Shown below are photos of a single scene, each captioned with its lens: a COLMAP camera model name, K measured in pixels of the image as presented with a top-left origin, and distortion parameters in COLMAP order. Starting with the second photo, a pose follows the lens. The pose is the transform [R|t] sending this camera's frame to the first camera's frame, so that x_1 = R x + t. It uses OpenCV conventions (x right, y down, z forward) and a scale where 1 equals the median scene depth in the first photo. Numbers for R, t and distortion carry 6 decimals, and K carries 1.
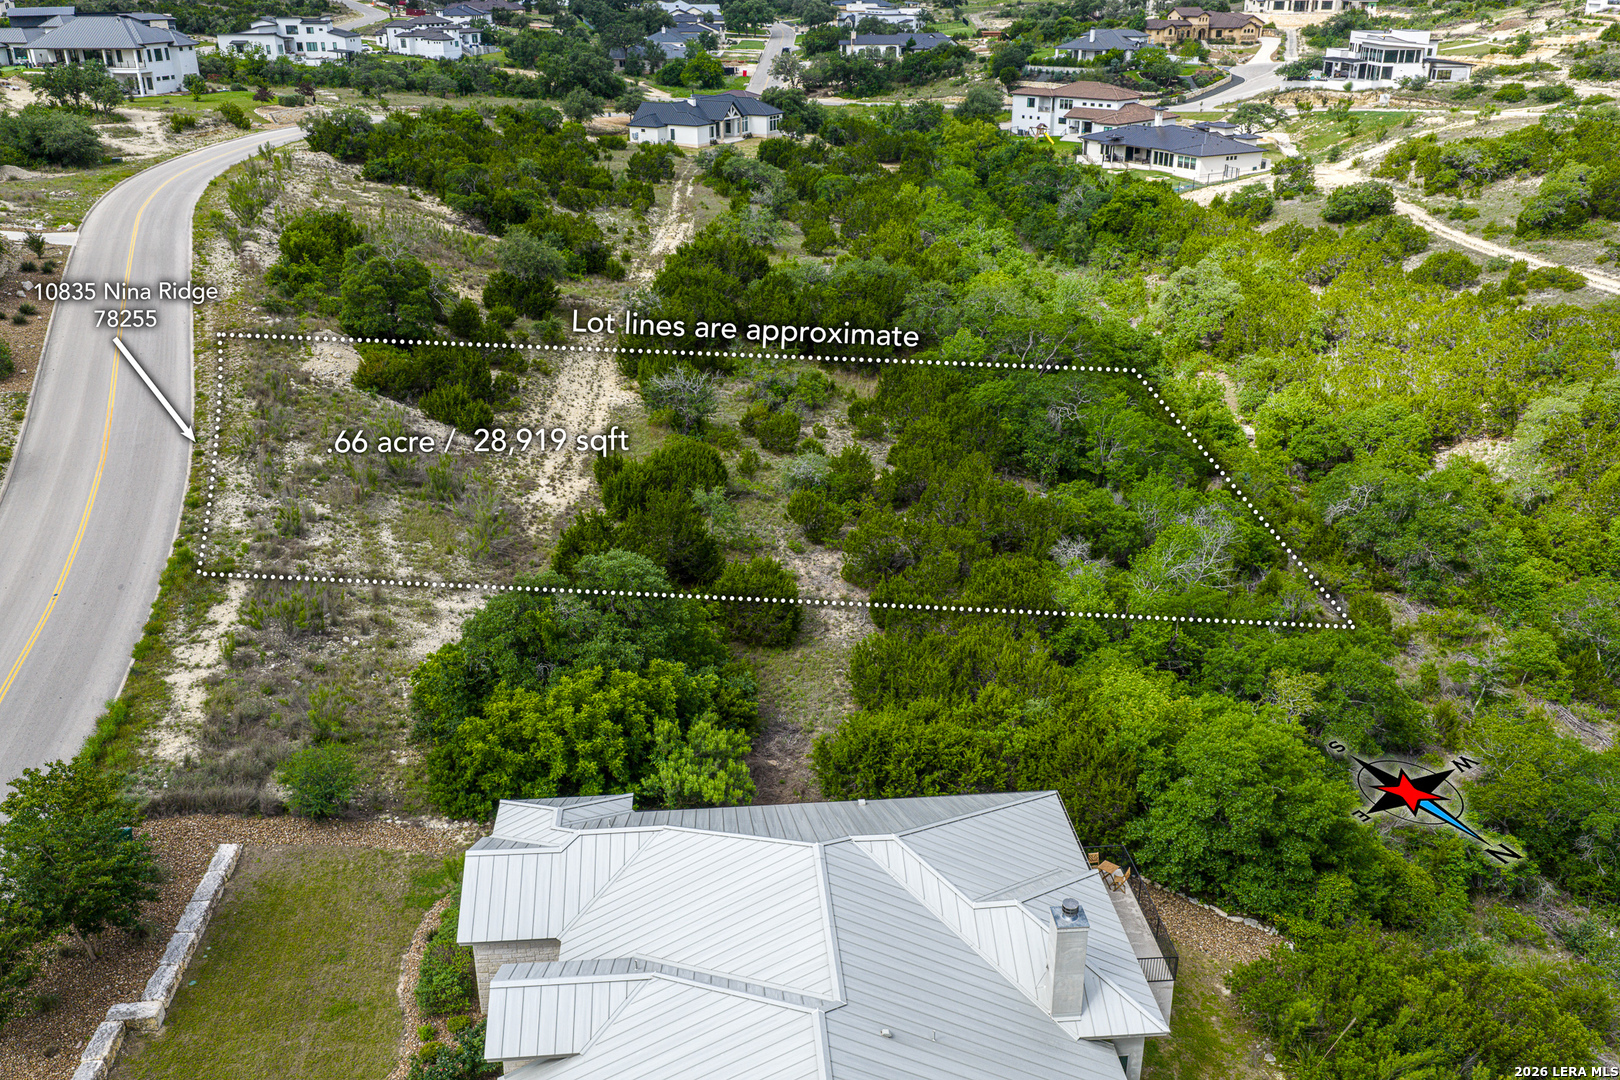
lens RADIAL K [[1338.1, 0, 810.2], [0, 1338.1, 541.1], [0, 0, 1]] dist [0.016794, -0.030721]
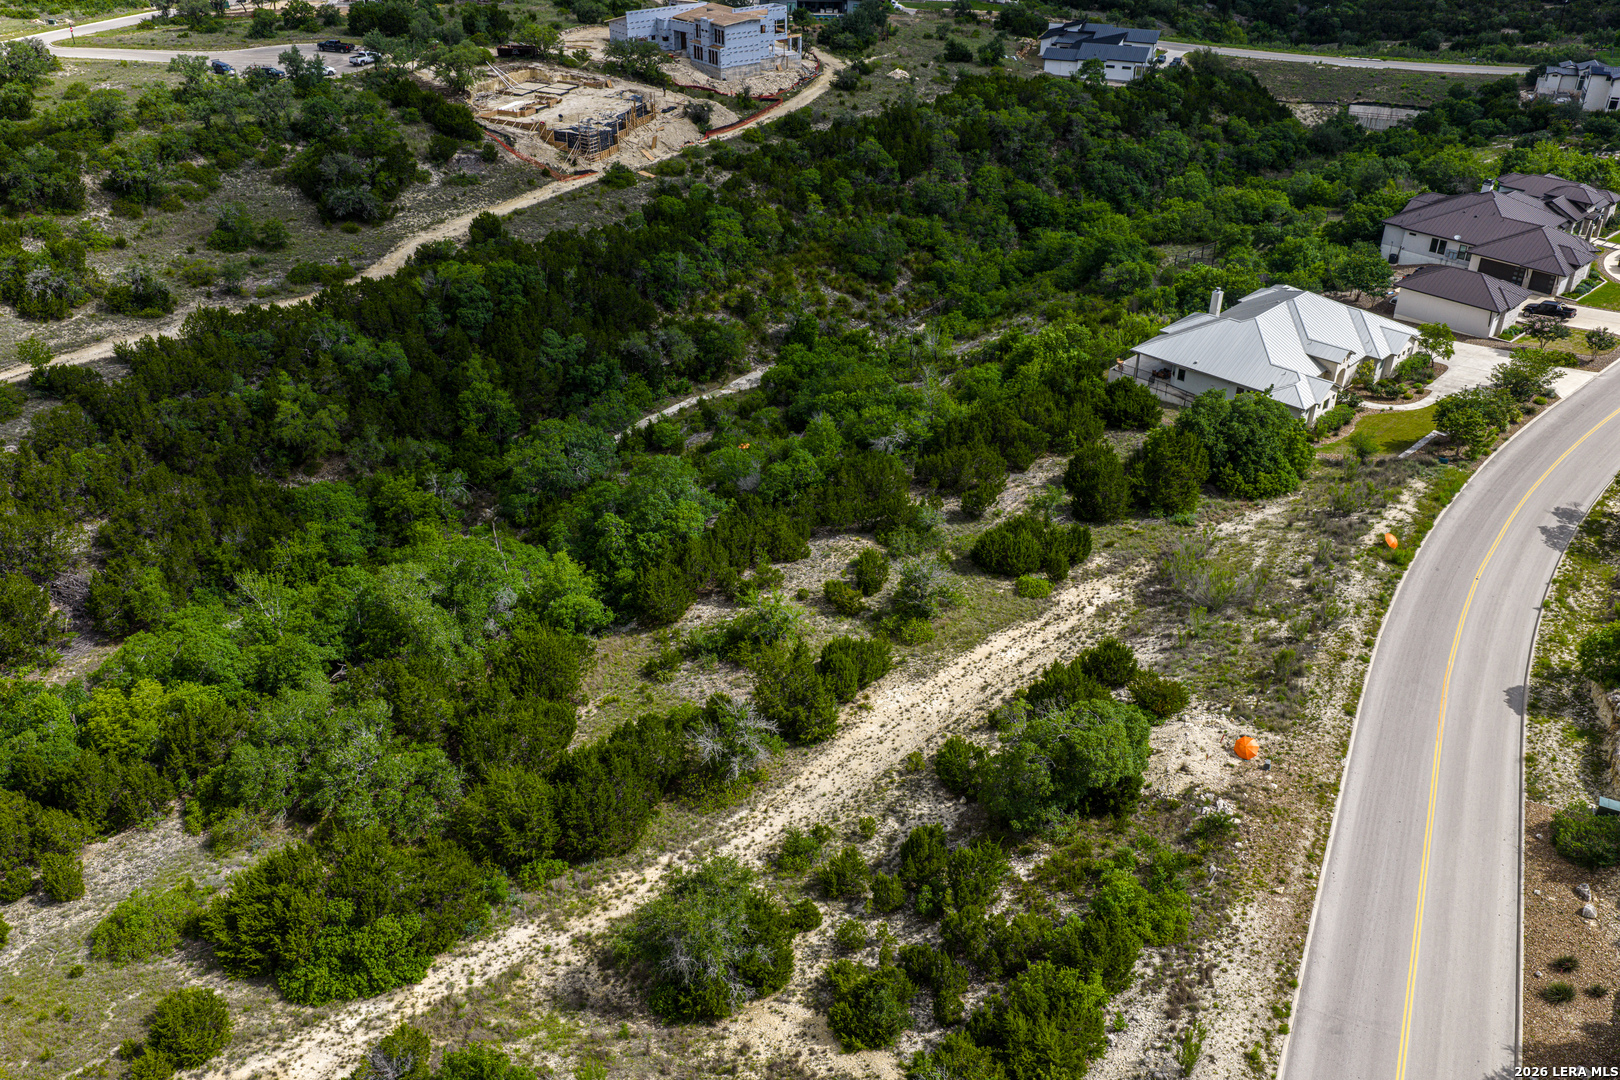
lens RADIAL K [[1338.1, 0, 810.3], [0, 1338.1, 546.5], [0, 0, 1]] dist [0.016794, -0.030721]
pose [[-0.662416, -0.385646, 0.642248, -0.675943], [0.292518, 0.656105, 0.695671, -0.856452], [-0.689665, 0.648693, -0.321806, 1.313958]]
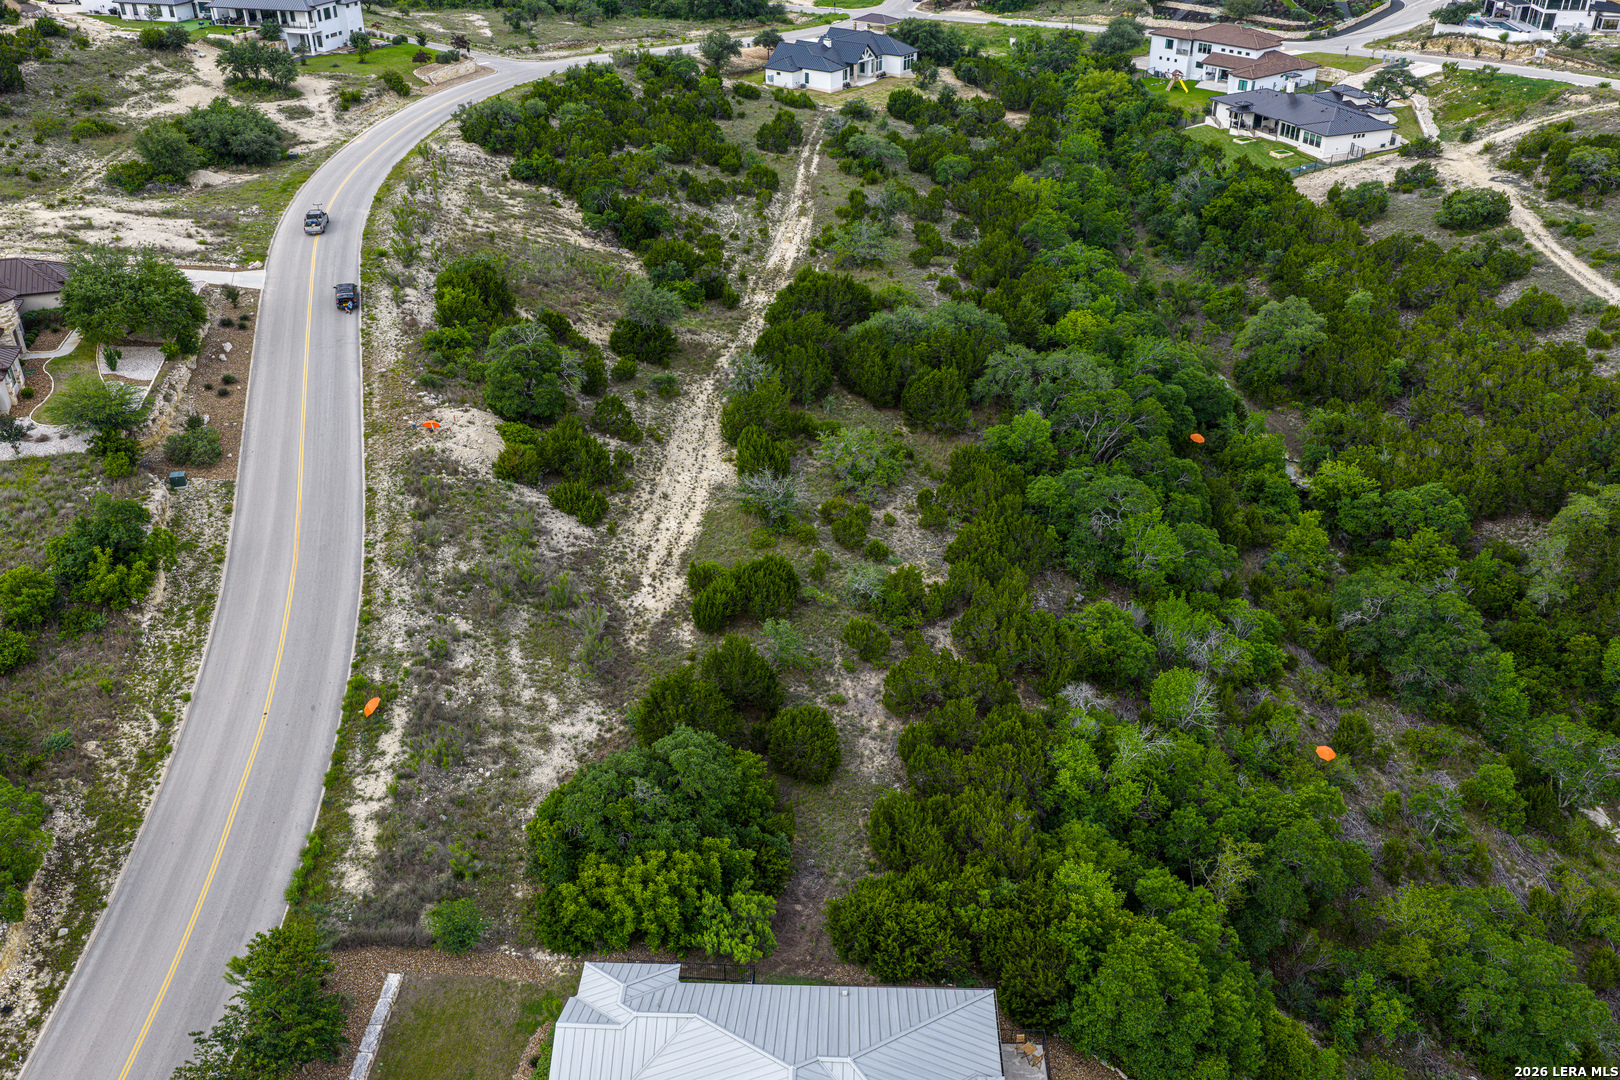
lens RADIAL K [[1338.1, 0, 809.9], [0, 1338.1, 542.1], [0, 0, 1]] dist [0.016794, -0.030721]
pose [[0.993510, 0.057833, -0.097948, 0.052117], [-0.045452, 0.991212, 0.124225, -0.200833], [0.104271, -0.118967, 0.987408, -0.136339]]
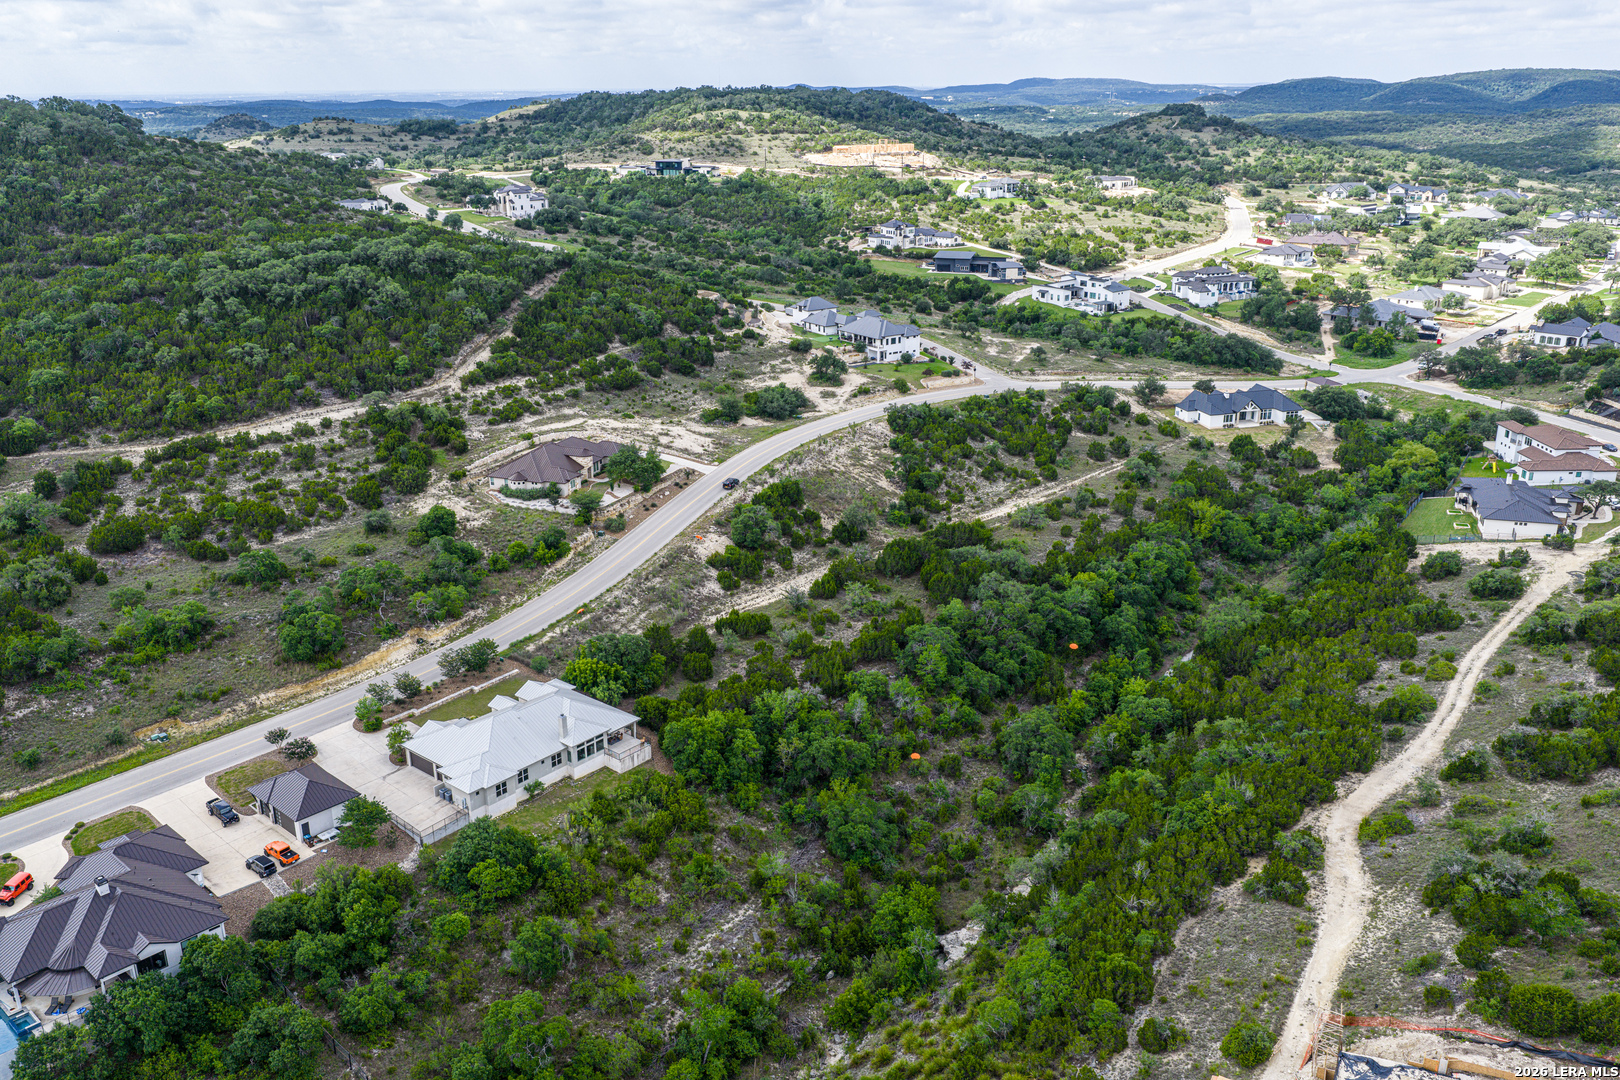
lens RADIAL K [[1338.1, 0, 810.6], [0, 1338.1, 544.7], [0, 0, 1]] dist [0.016794, -0.030721]
pose [[0.711960, 0.232832, -0.662497, 1.492704], [-0.273354, 0.960909, 0.043945, -0.303518], [0.646831, 0.149809, 0.747775, -0.840319]]
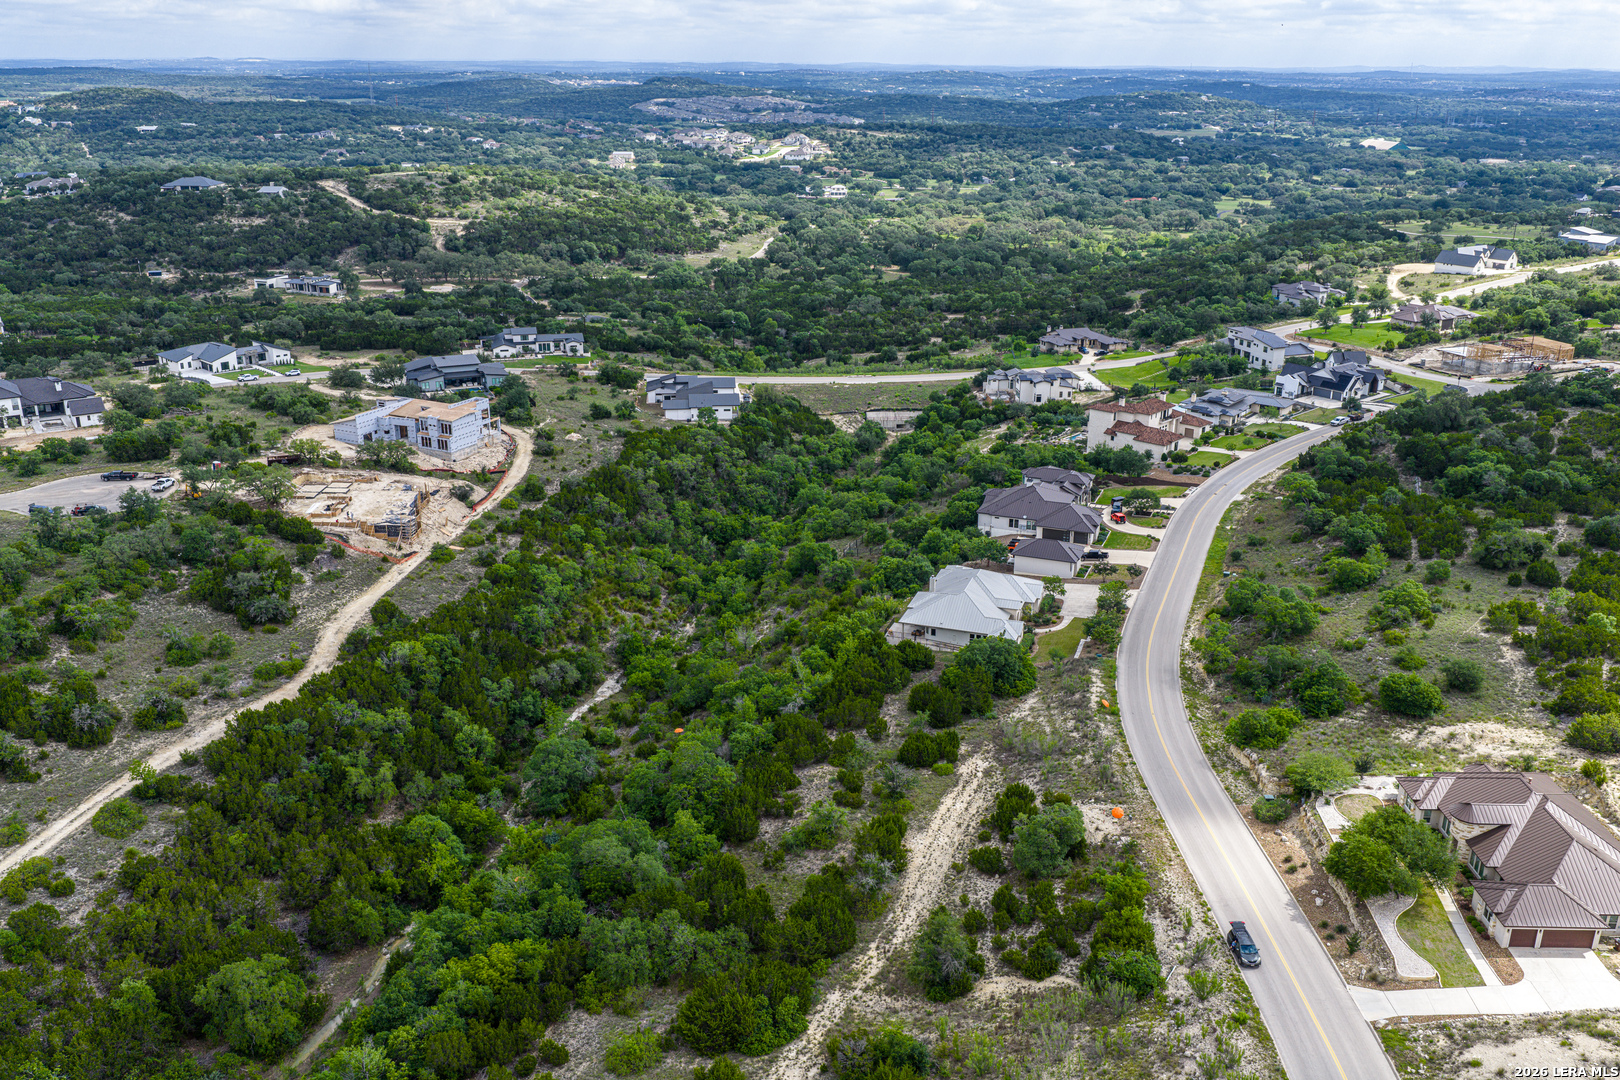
lens RADIAL K [[1338.1, 0, 811.9], [0, 1338.1, 543.9], [0, 0, 1]] dist [0.016794, -0.030721]
pose [[-0.917018, -0.134224, 0.375582, -0.606581], [0.157847, 0.742655, 0.650806, -1.500637], [-0.366281, 0.656085, -0.659841, 1.947817]]
